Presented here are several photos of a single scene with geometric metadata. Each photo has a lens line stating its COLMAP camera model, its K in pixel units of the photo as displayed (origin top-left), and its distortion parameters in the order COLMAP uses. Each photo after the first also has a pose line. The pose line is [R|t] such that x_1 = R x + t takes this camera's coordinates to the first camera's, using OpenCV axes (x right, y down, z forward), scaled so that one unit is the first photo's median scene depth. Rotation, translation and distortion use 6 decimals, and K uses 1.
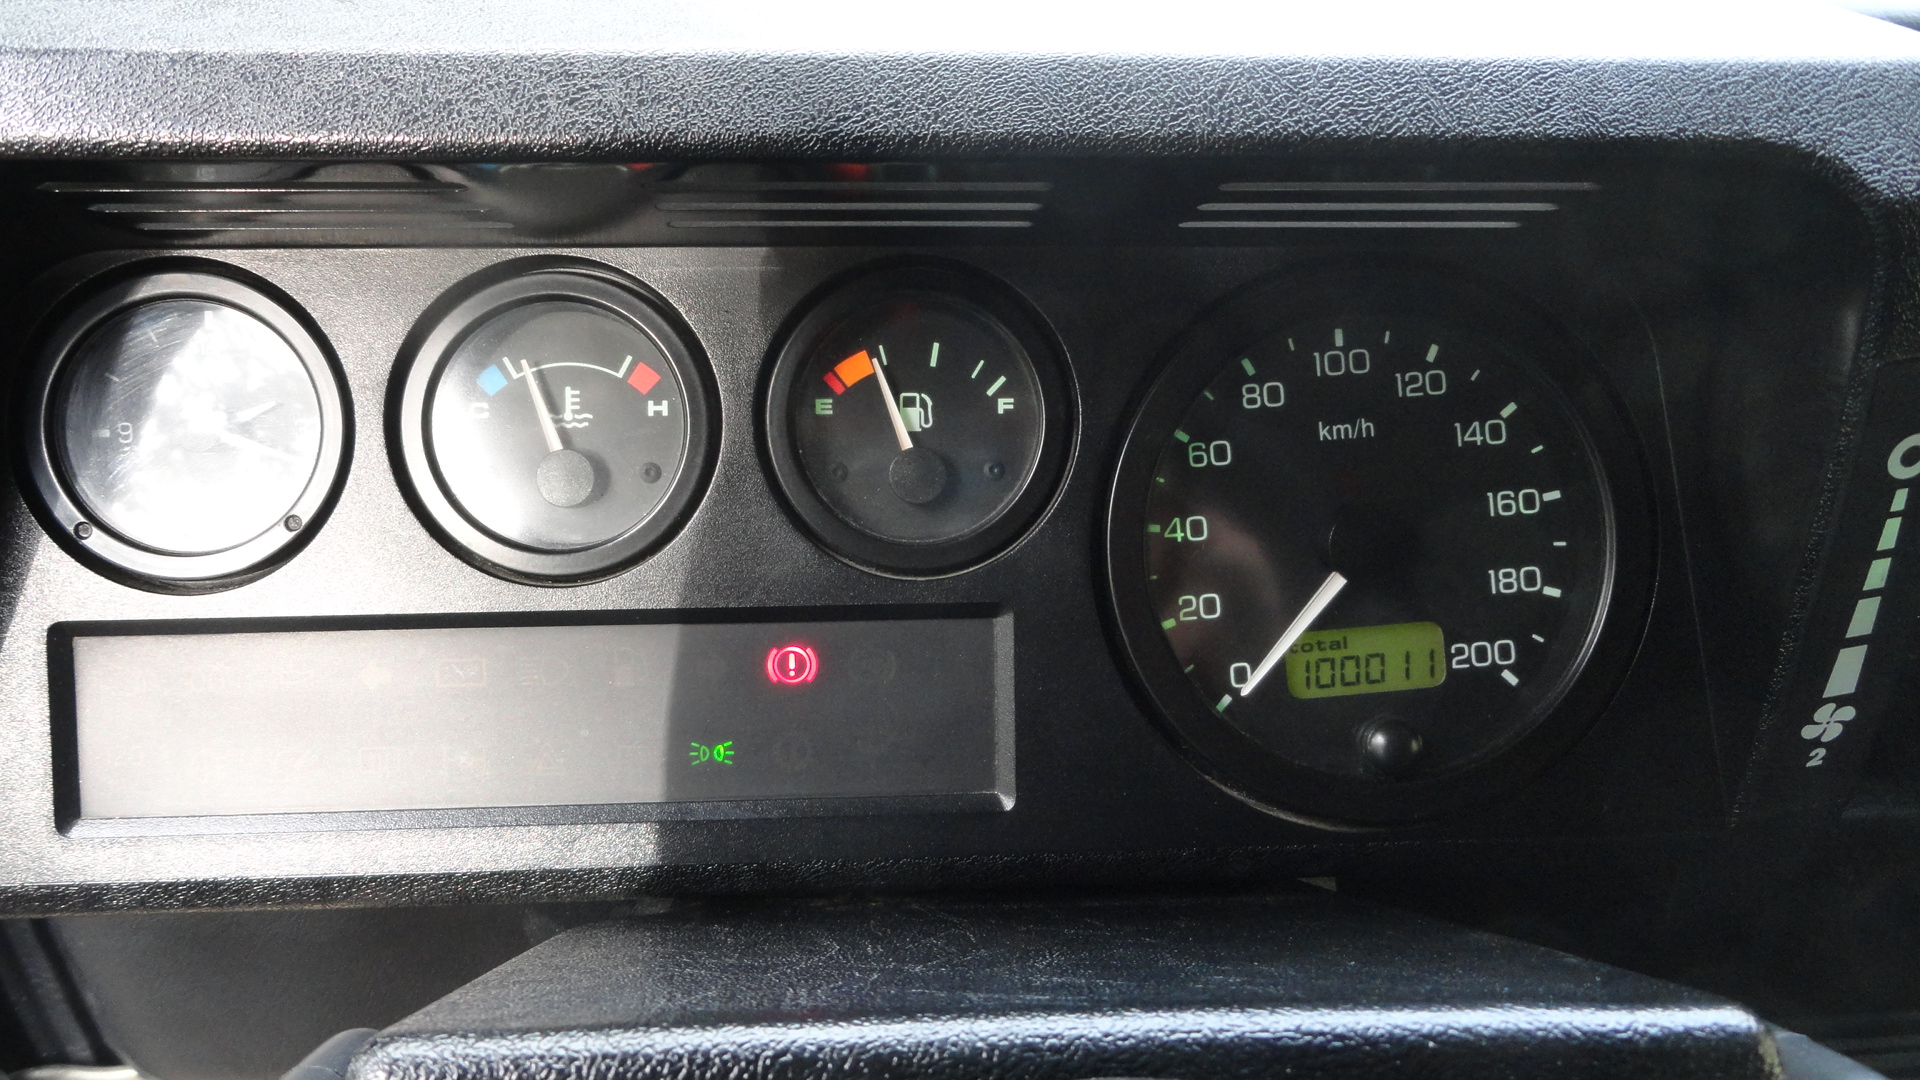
lens RADIAL K [[1320.4, 0, 941.2], [0, 1320.4, 539.3], [0, 0, 1]] dist [-0.002694, 0.008564]
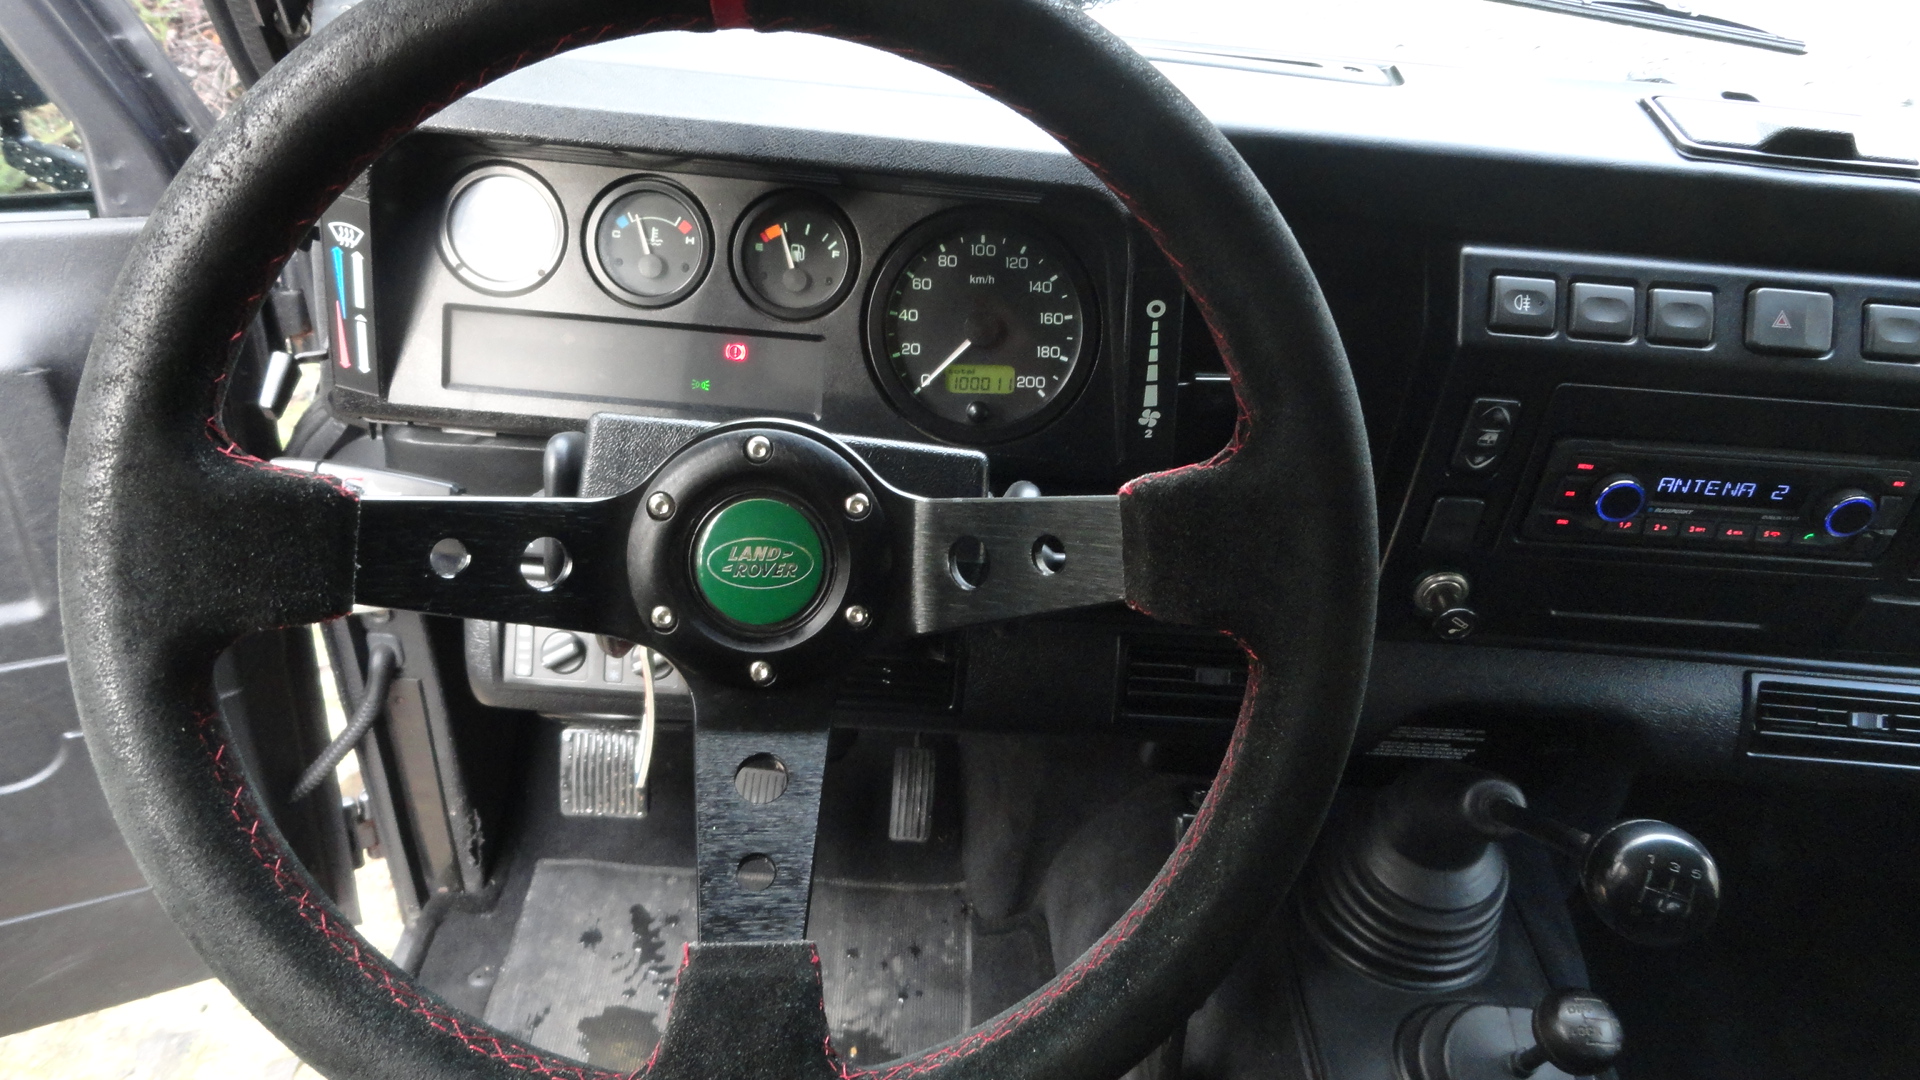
lens RADIAL K [[1320.4, 0, 958.9], [0, 1320.4, 542.7], [0, 0, 1]] dist [-0.002694, 0.008564]
pose [[0.994601, 0.103672, 0.004603, 0.315129], [-0.103240, 0.984012, 0.145127, 0.042621], [0.010516, -0.144819, 0.989402, -1.437480]]
